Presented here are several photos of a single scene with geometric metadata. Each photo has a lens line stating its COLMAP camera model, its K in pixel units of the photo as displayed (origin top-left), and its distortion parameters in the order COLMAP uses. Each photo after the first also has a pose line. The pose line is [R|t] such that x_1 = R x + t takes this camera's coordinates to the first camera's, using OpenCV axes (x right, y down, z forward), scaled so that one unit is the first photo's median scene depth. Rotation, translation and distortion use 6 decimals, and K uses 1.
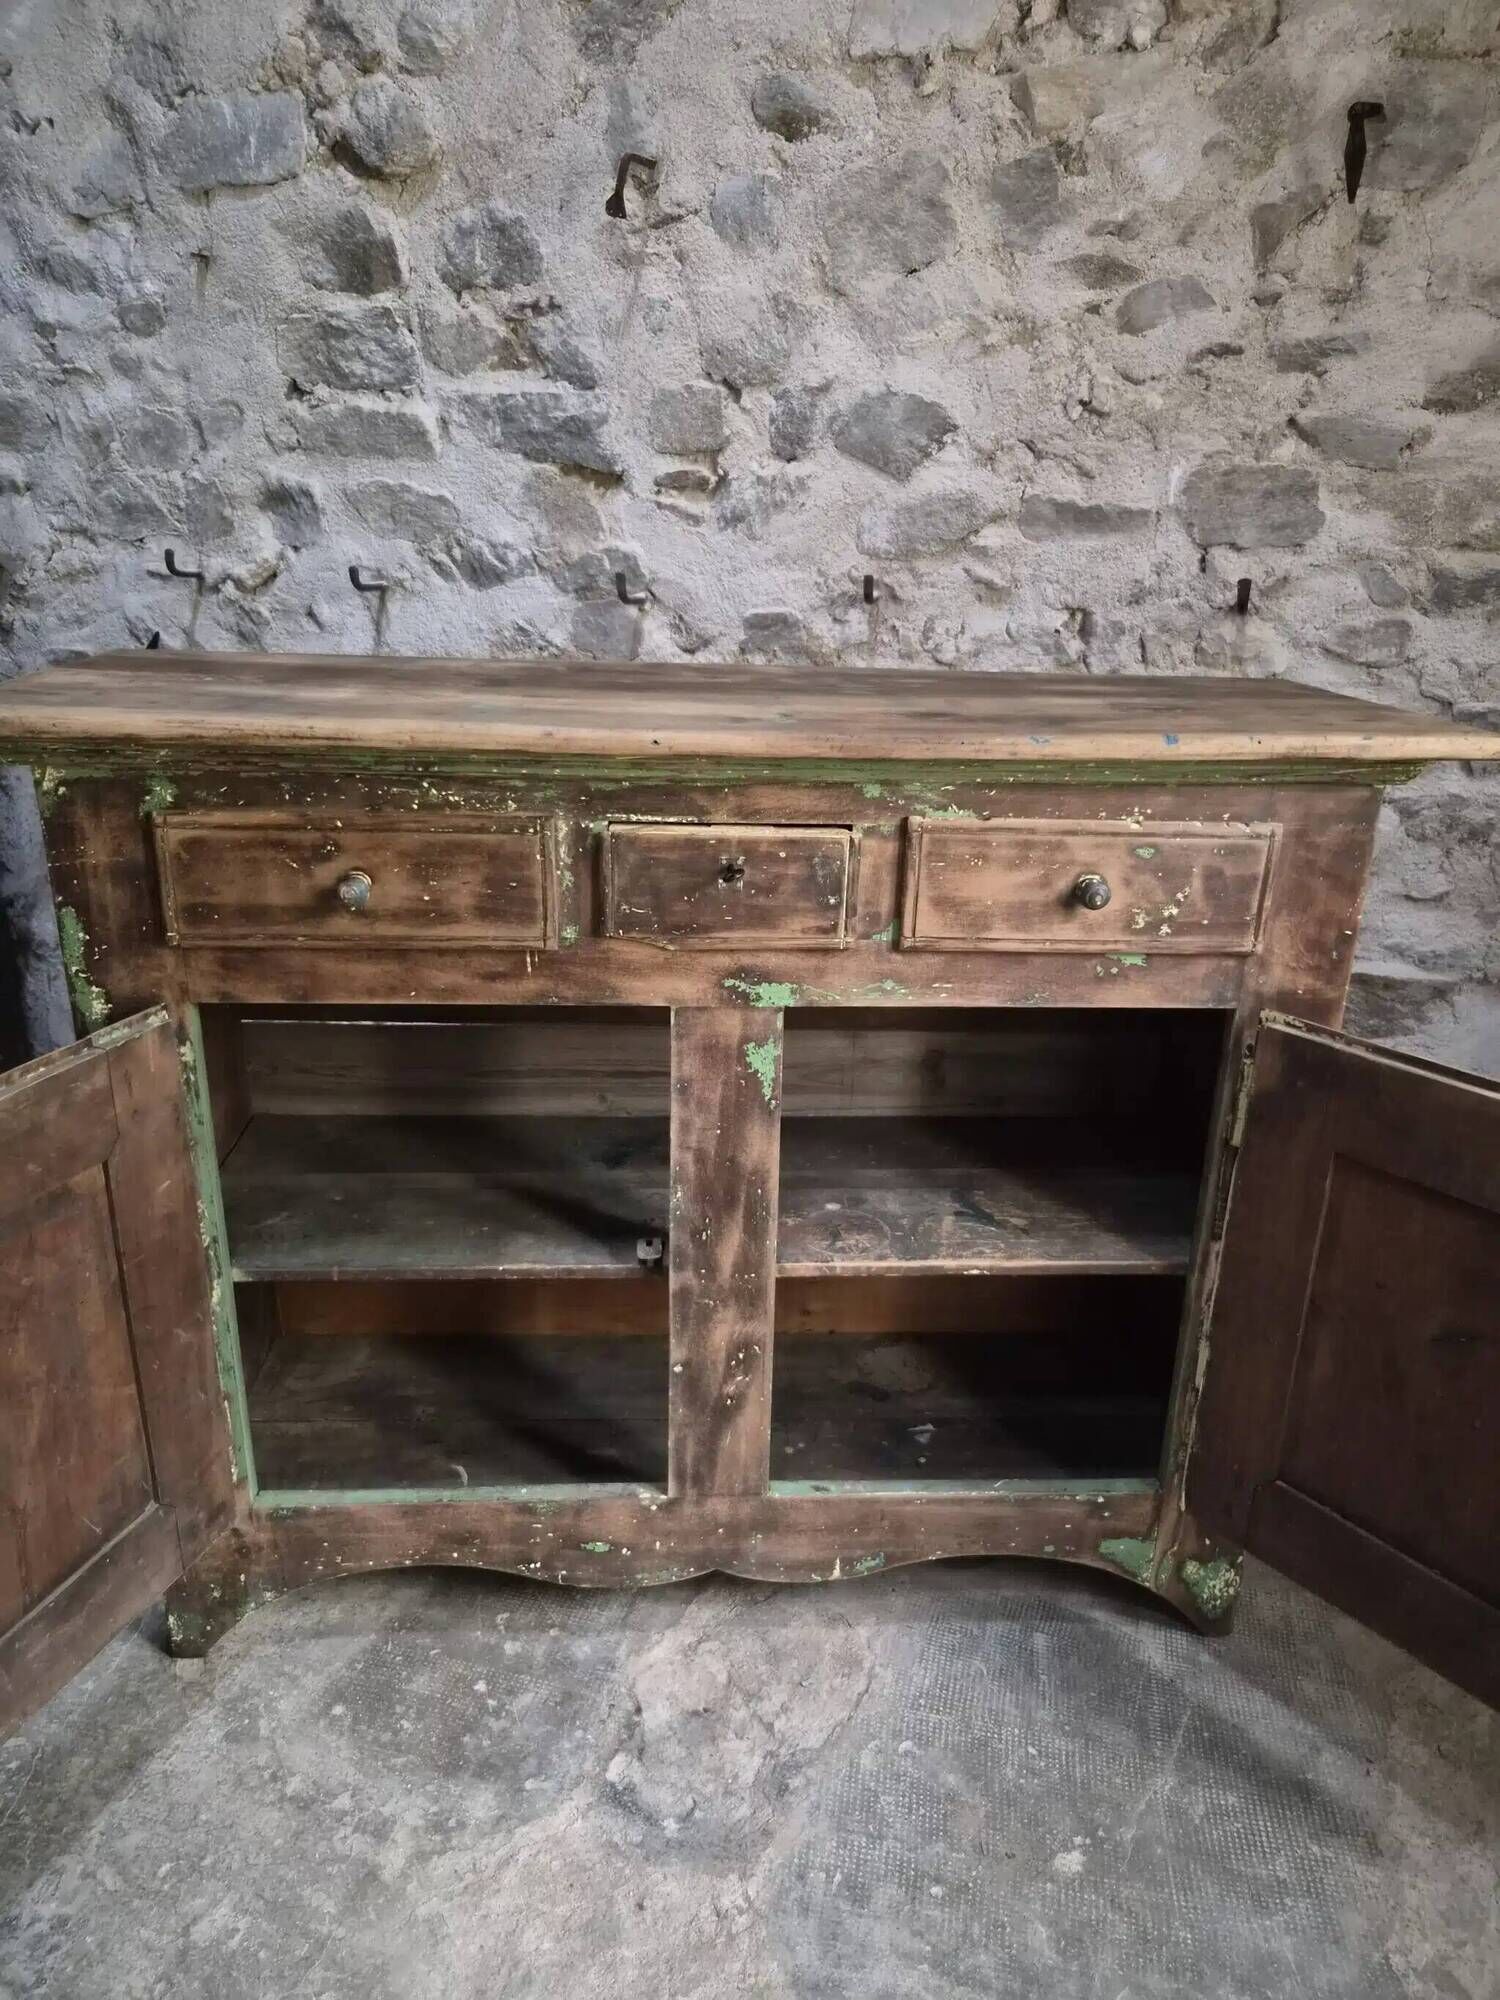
lens RADIAL K [[1355.4, 0, 757.8], [0, 1355.4, 1005.0], [0, 0, 1]] dist [0.056238, -0.047837]
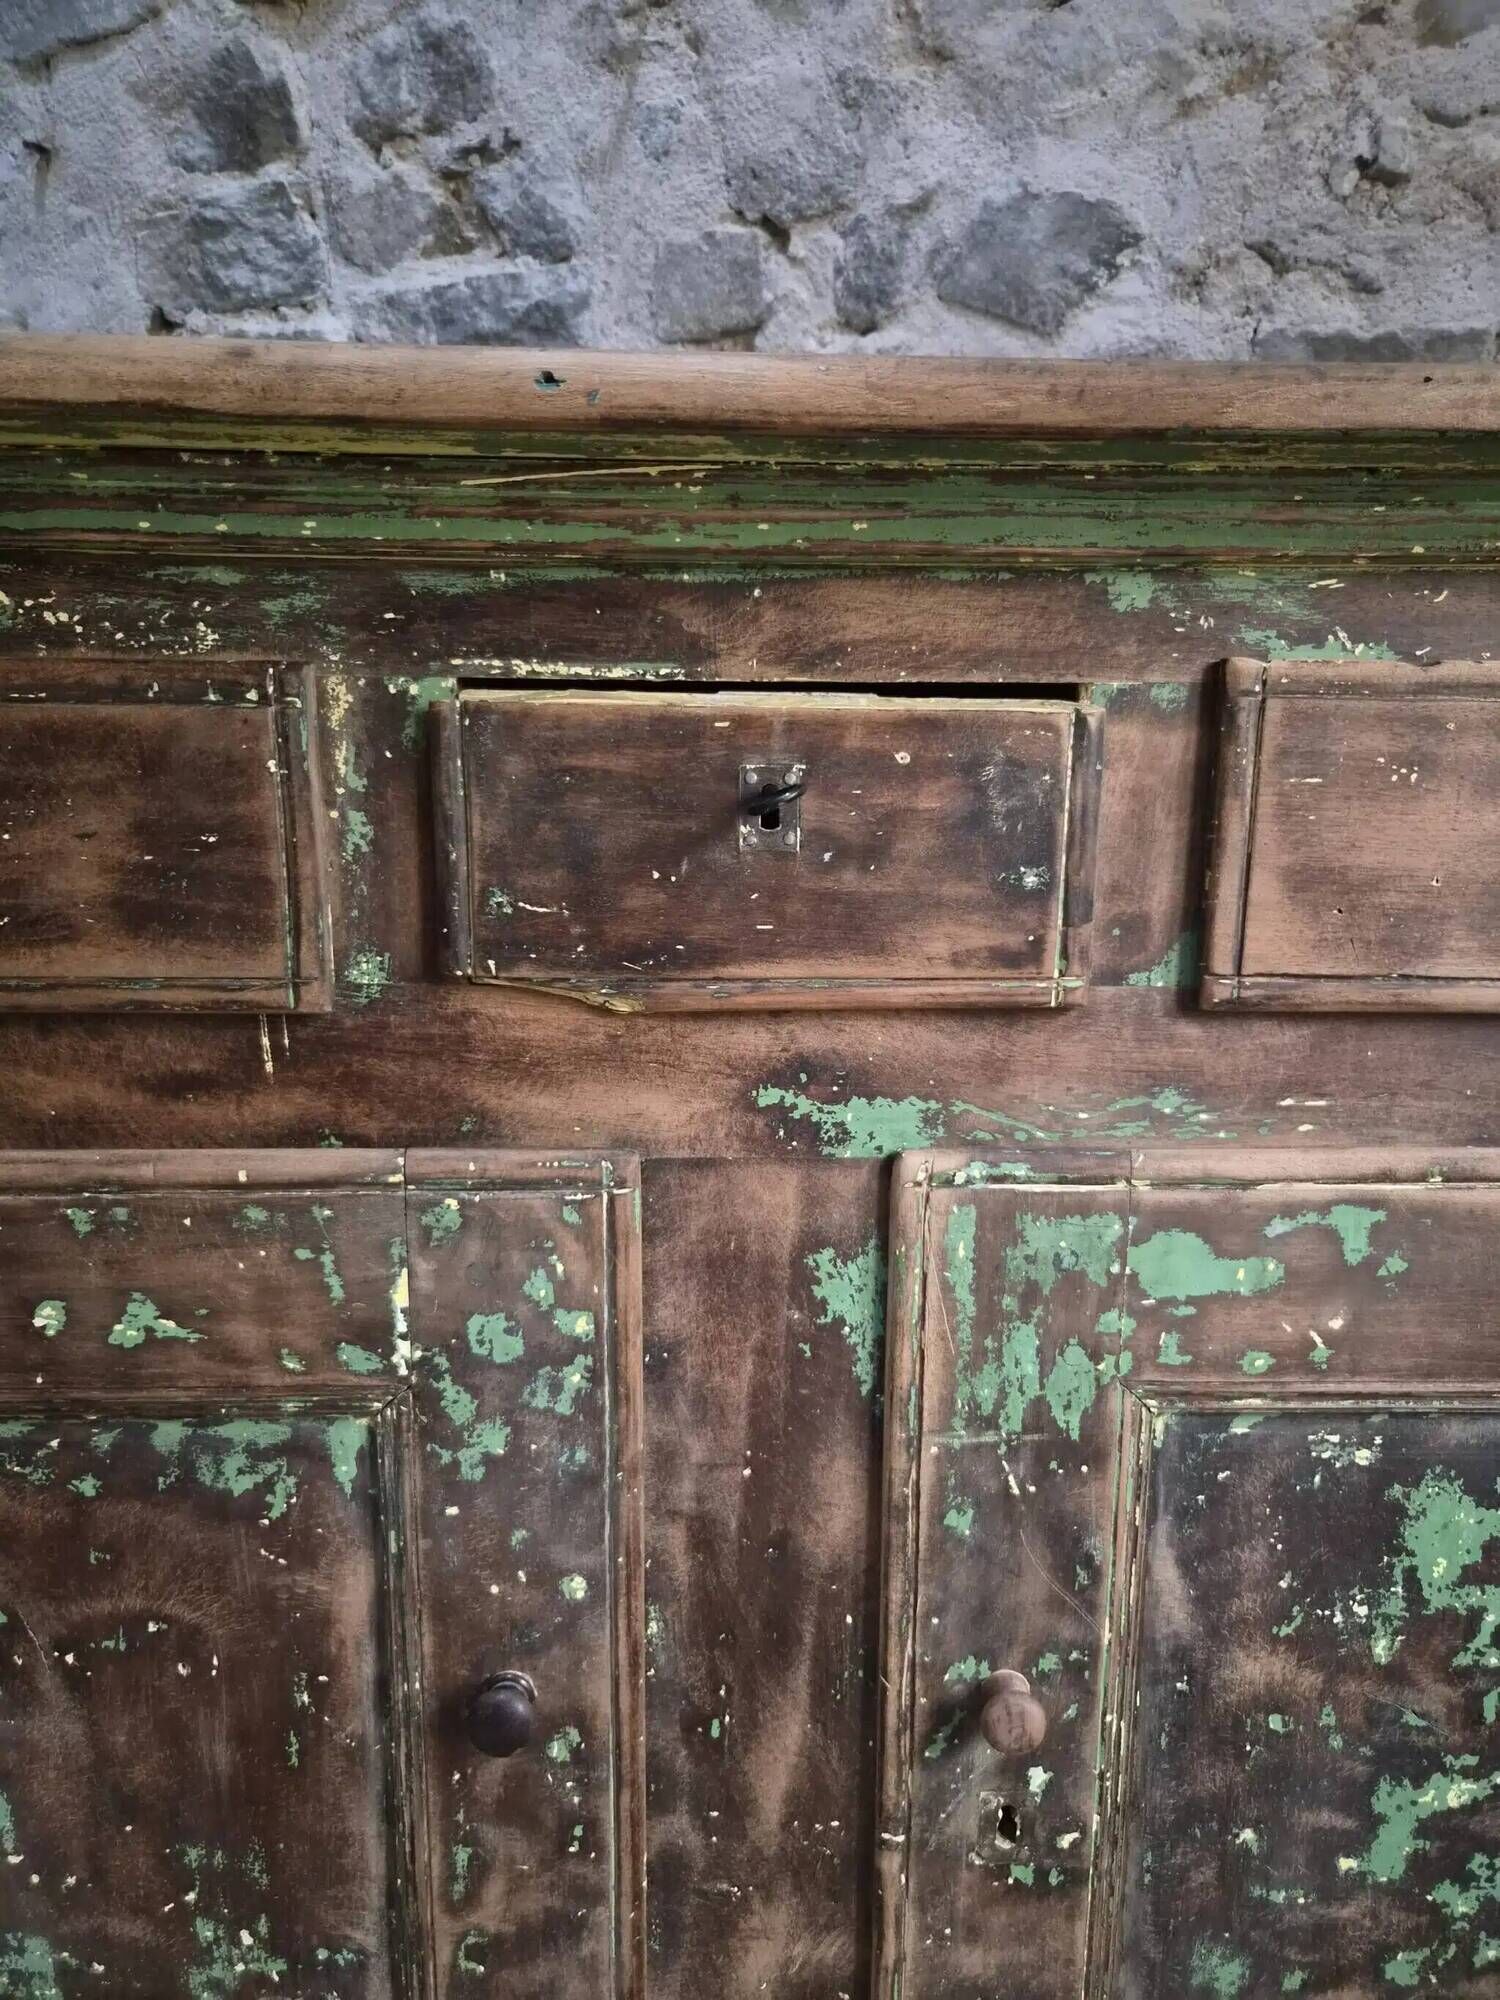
lens RADIAL K [[1355.4, 0, 762.8], [0, 1355.4, 1011.1], [0, 0, 1]] dist [0.056238, -0.047837]
pose [[0.999302, -0.011471, -0.035542, -0.006374], [0.006181, 0.989335, -0.145528, 0.012175], [0.036832, 0.145207, 0.988716, 0.441222]]
